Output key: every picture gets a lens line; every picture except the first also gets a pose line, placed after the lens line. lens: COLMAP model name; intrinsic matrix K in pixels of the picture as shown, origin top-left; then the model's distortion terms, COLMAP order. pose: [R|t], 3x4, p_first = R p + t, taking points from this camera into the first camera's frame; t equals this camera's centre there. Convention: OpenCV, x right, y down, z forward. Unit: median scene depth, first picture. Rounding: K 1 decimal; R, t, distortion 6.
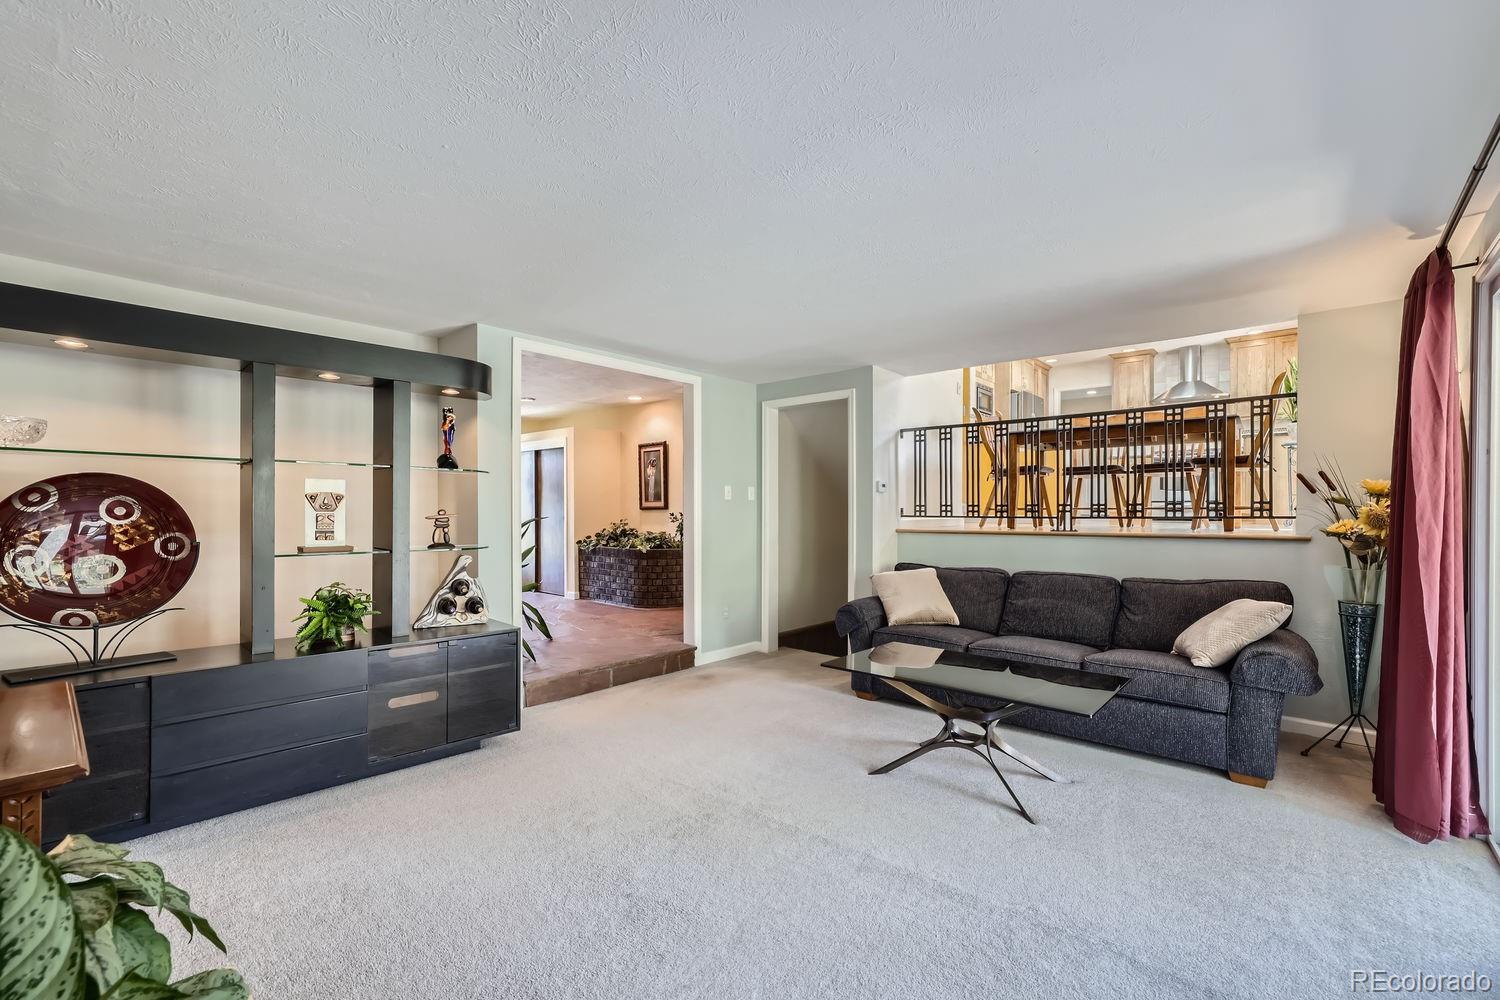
lens RADIAL K [[649.2, 0, 754.2], [0, 649.2, 502.0], [0, 0, 1]] dist [-0.004179, 0.004839]
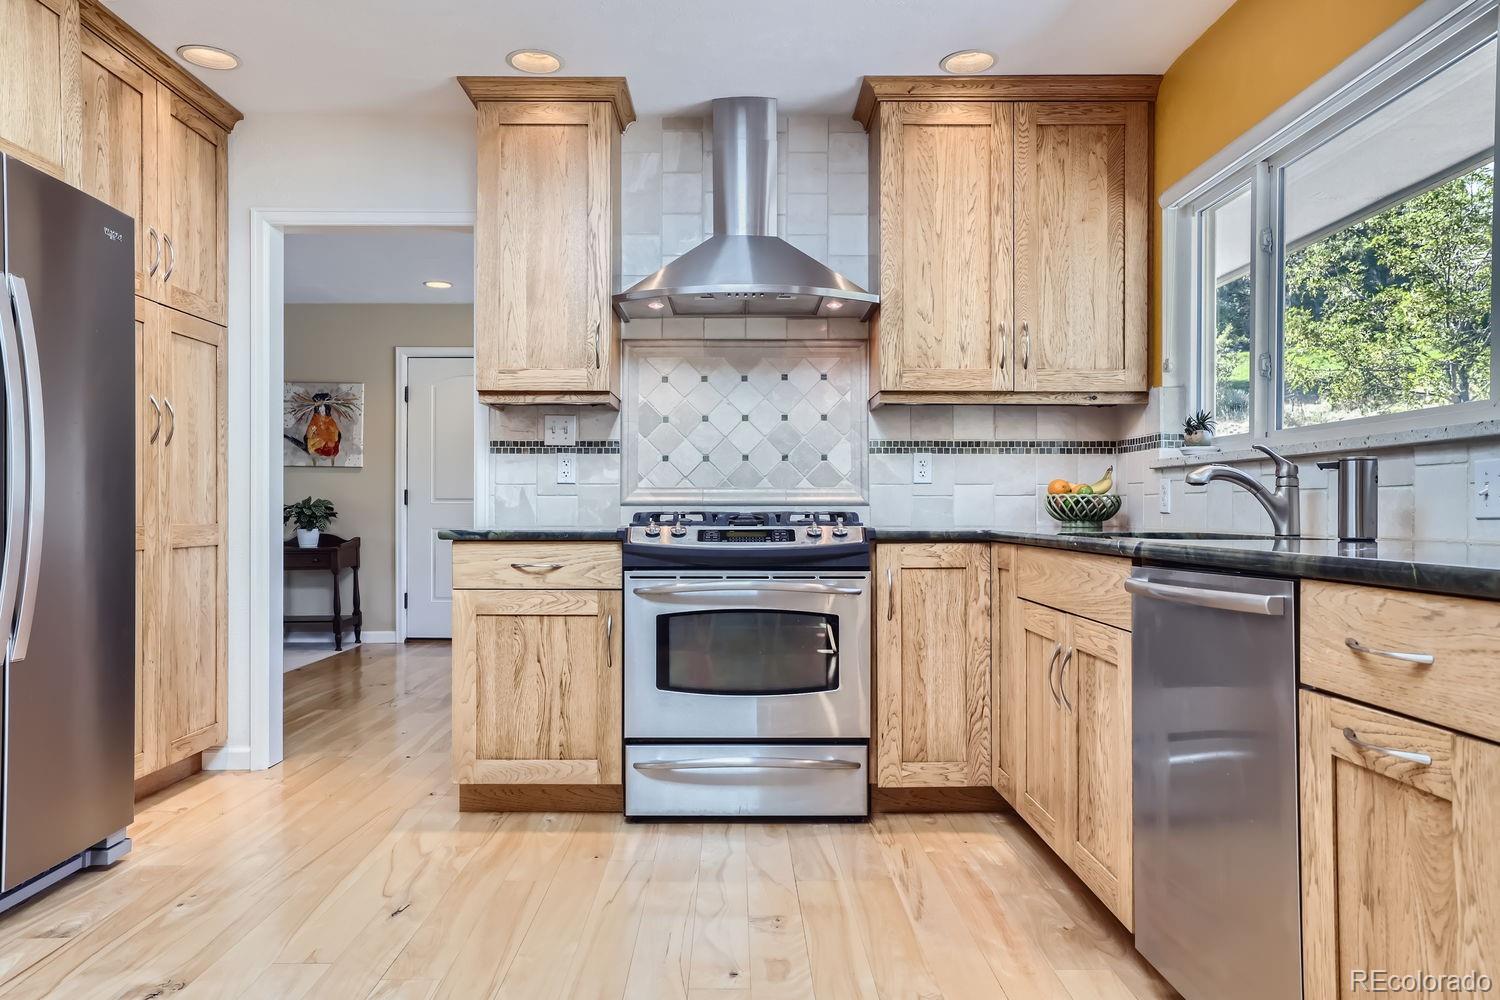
lens RADIAL K [[1035.3, 0, 748.8], [0, 1035.3, 500.9], [0, 0, 1]] dist [-0.020147, 0.026082]
pose [[0.719092, -0.003491, 0.694906, 0.374169], [0.003910, 0.999992, 0.000978, -0.078337], [-0.694904, 0.002014, 0.719099, 0.683695]]
